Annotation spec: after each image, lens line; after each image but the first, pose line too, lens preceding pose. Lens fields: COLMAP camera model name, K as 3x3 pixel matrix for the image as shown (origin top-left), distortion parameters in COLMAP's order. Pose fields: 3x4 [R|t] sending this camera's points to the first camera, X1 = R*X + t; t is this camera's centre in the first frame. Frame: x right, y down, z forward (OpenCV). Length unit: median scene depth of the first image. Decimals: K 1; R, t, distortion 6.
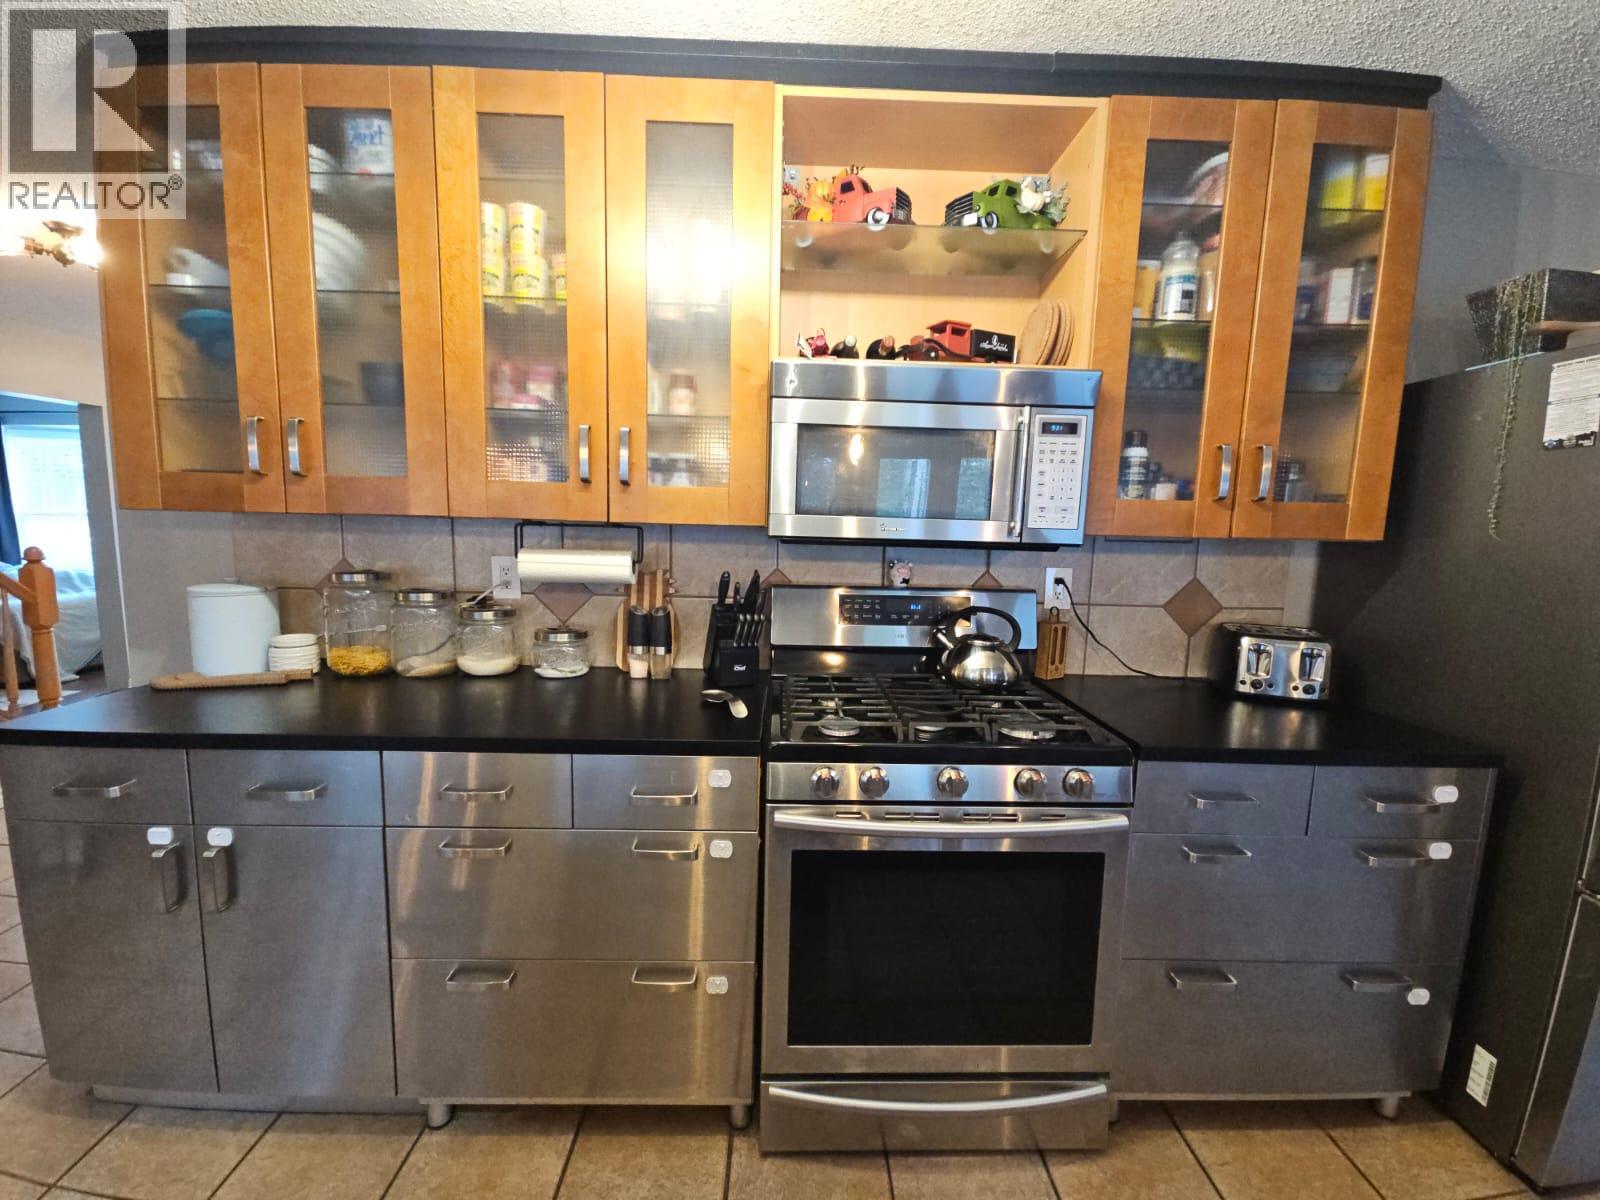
lens RADIAL K [[651.8, 0, 800.0], [0, 651.8, 600.0], [0, 0, 1]] dist [0.002602, -0.000490]
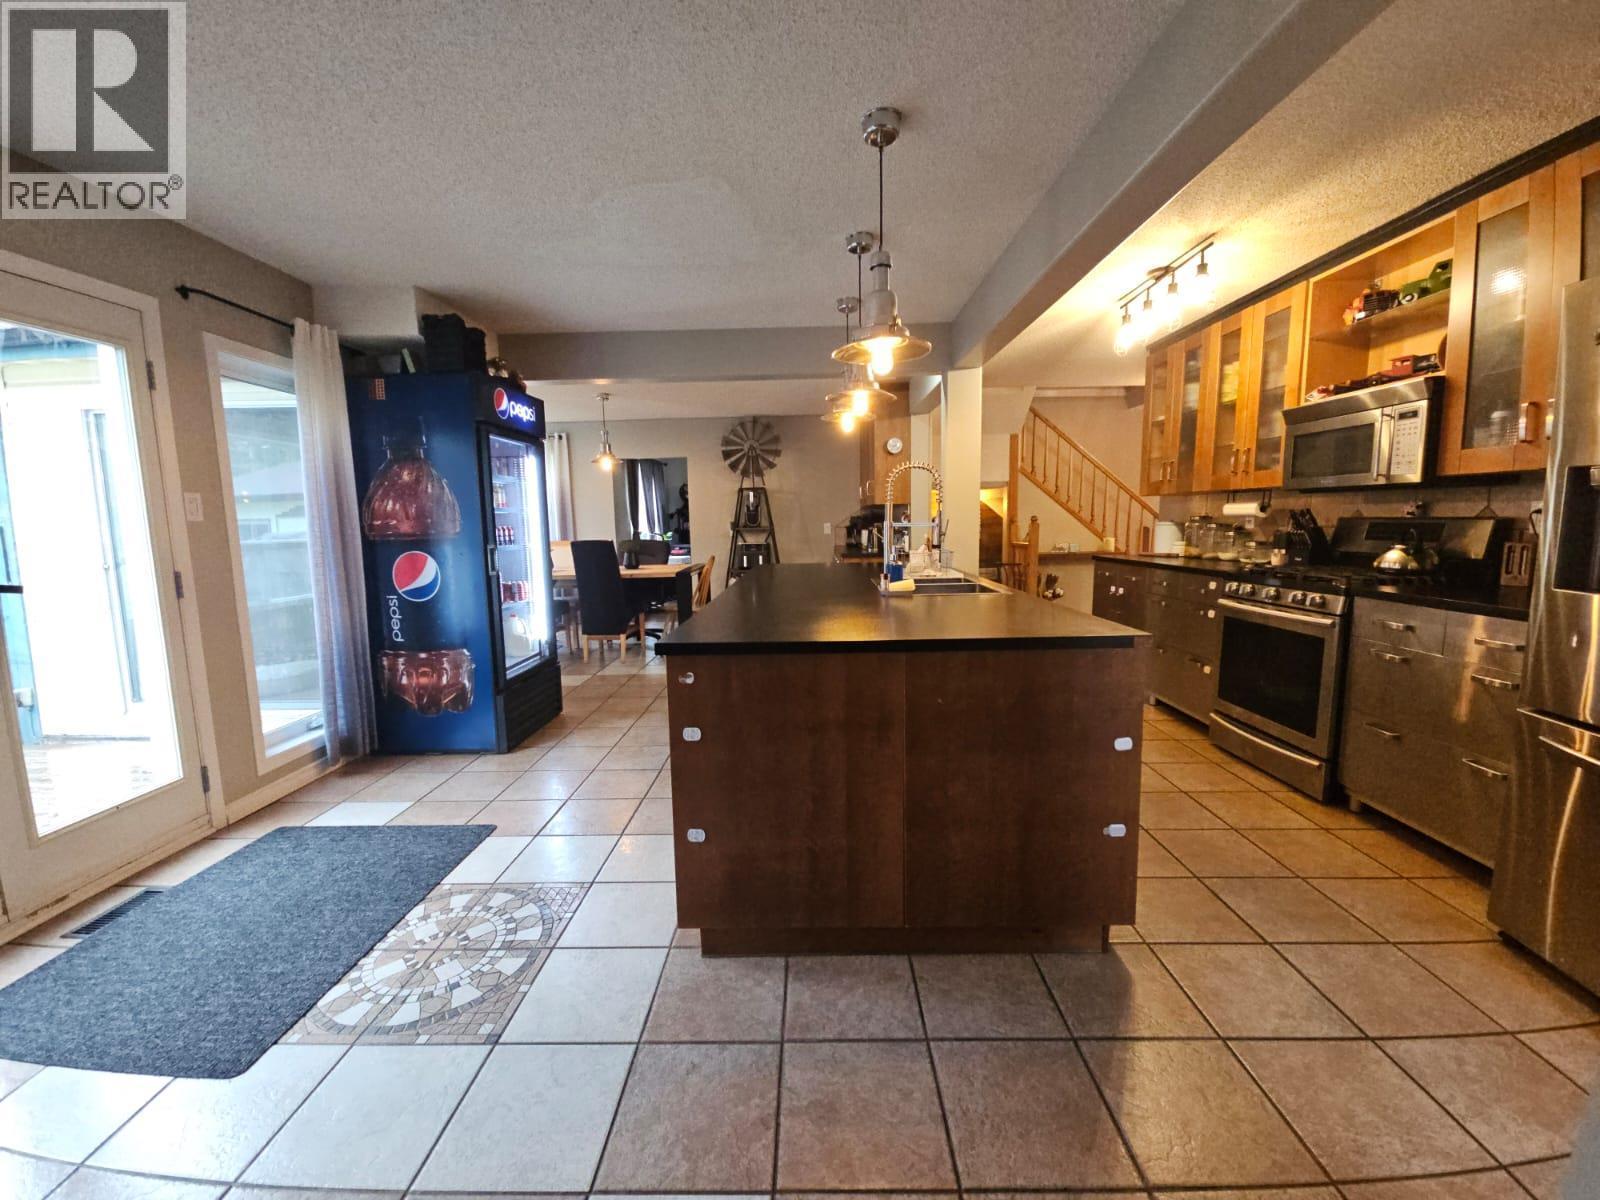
lens RADIAL K [[651.8, 0, 800.0], [0, 651.8, 600.0], [0, 0, 1]] dist [0.002602, -0.000490]
pose [[-0.035987, 0.098432, -0.994493, 2.107570], [-0.105725, 0.989178, 0.101732, 0.201154], [0.993744, 0.108803, -0.025190, -0.466671]]
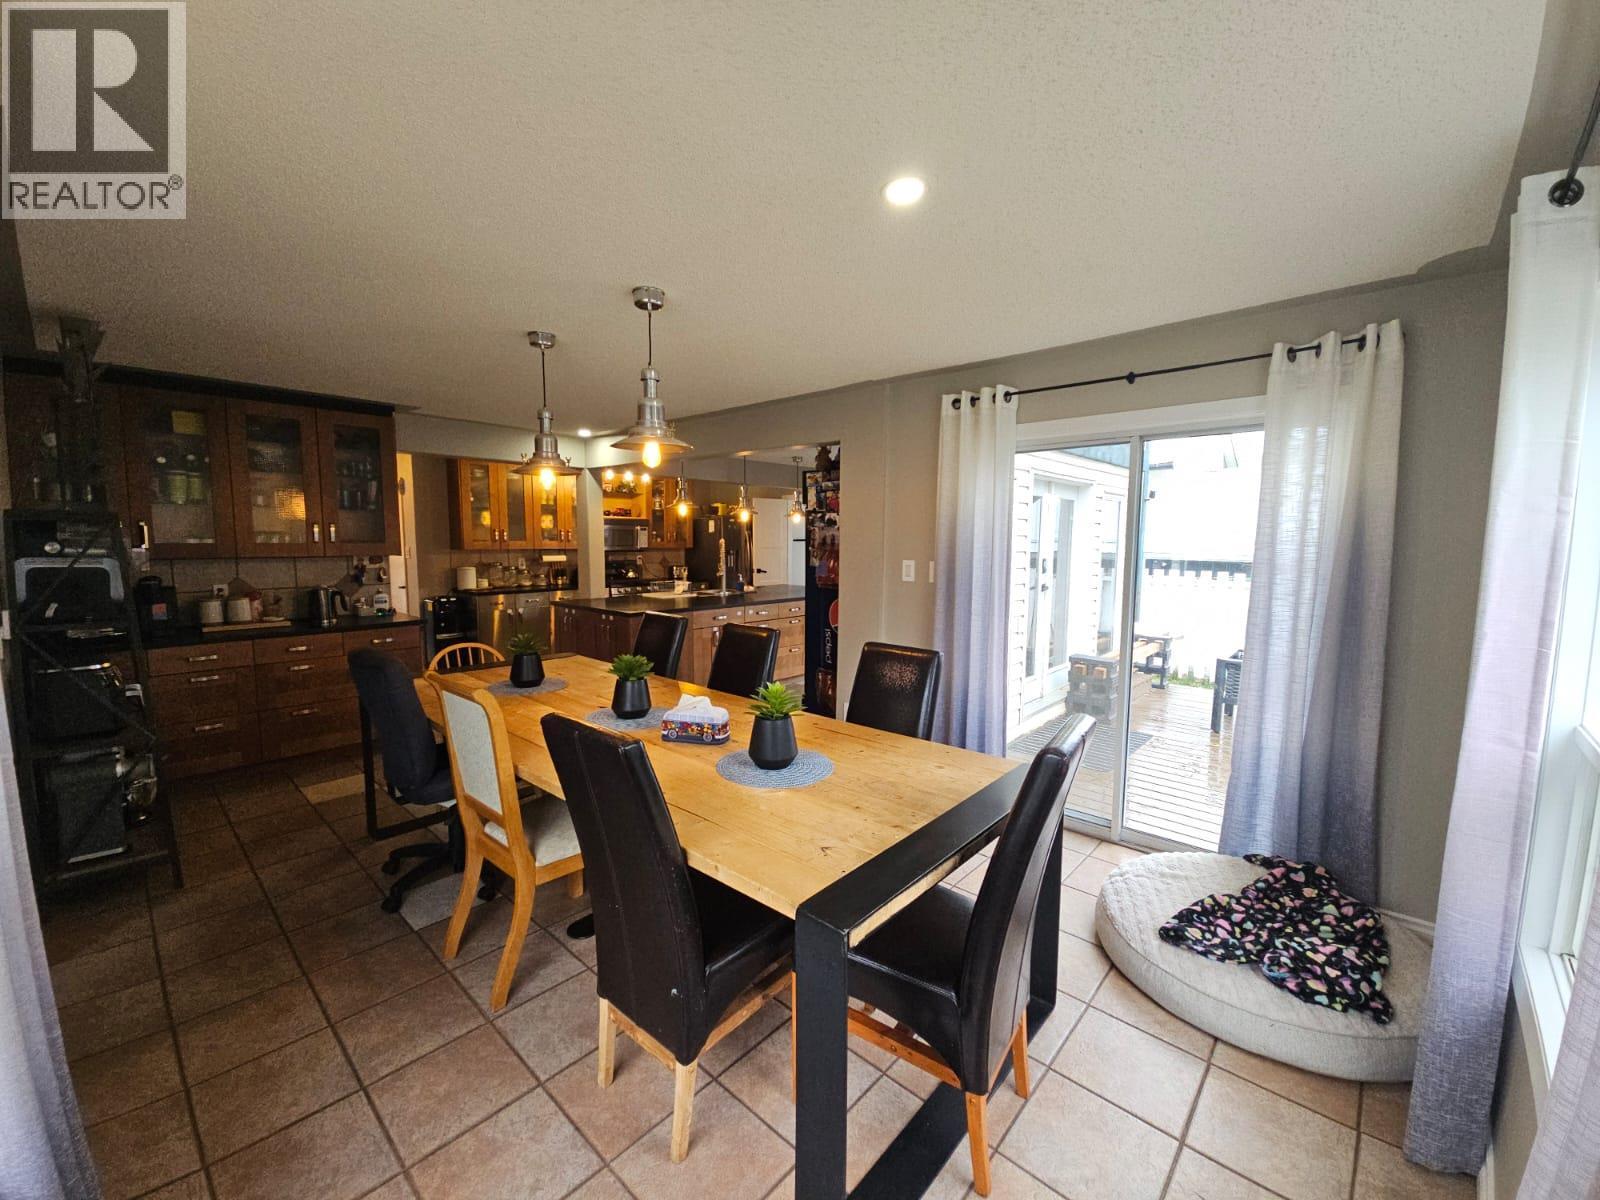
lens RADIAL K [[651.8, 0, 800.0], [0, 651.8, 600.0], [0, 0, 1]] dist [0.002602, -0.000490]
pose [[0.686244, -0.089812, 0.721805, -2.559245], [0.097875, 0.994725, 0.030717, 0.274997], [-0.720756, 0.049568, 0.691414, -3.510762]]
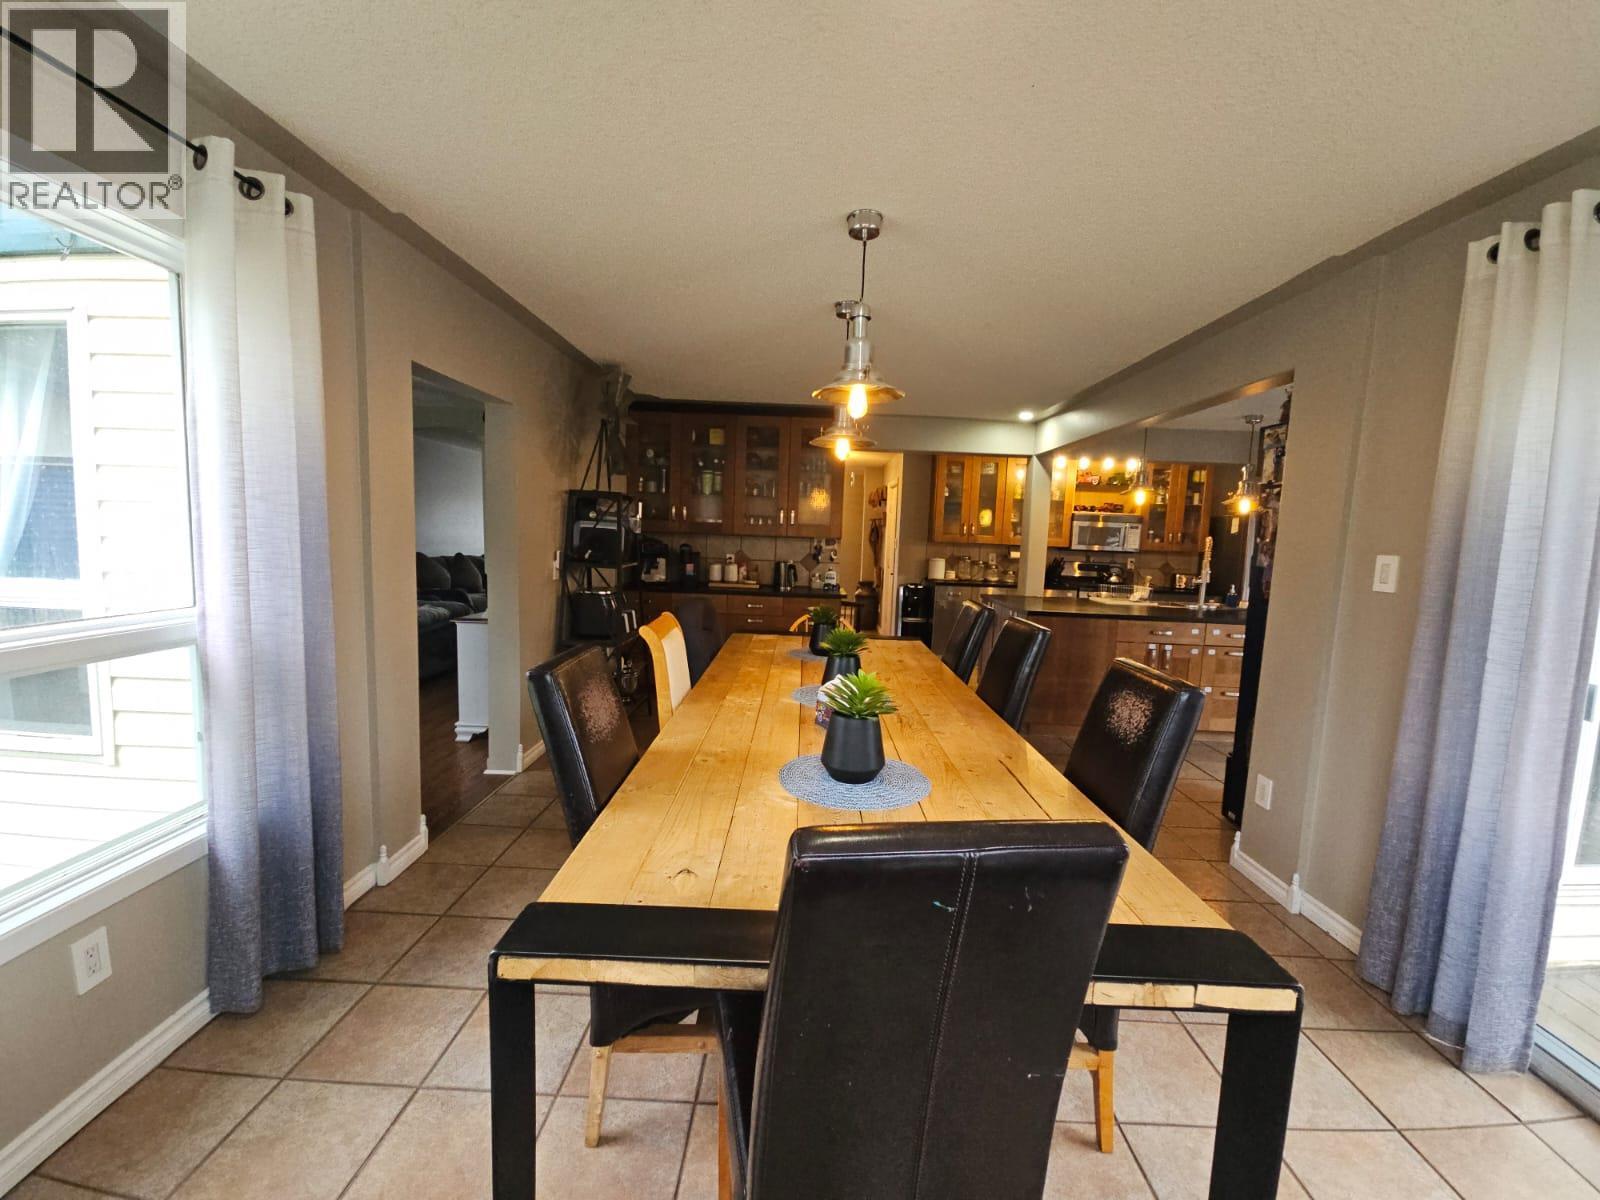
lens RADIAL K [[651.8, 0, 800.0], [0, 651.8, 600.0], [0, 0, 1]] dist [0.002602, -0.000490]
pose [[0.999213, 0.018272, -0.035202, -1.736247], [-0.019054, 0.999576, -0.022021, 0.388672], [0.034784, 0.022675, 0.999138, -3.568895]]
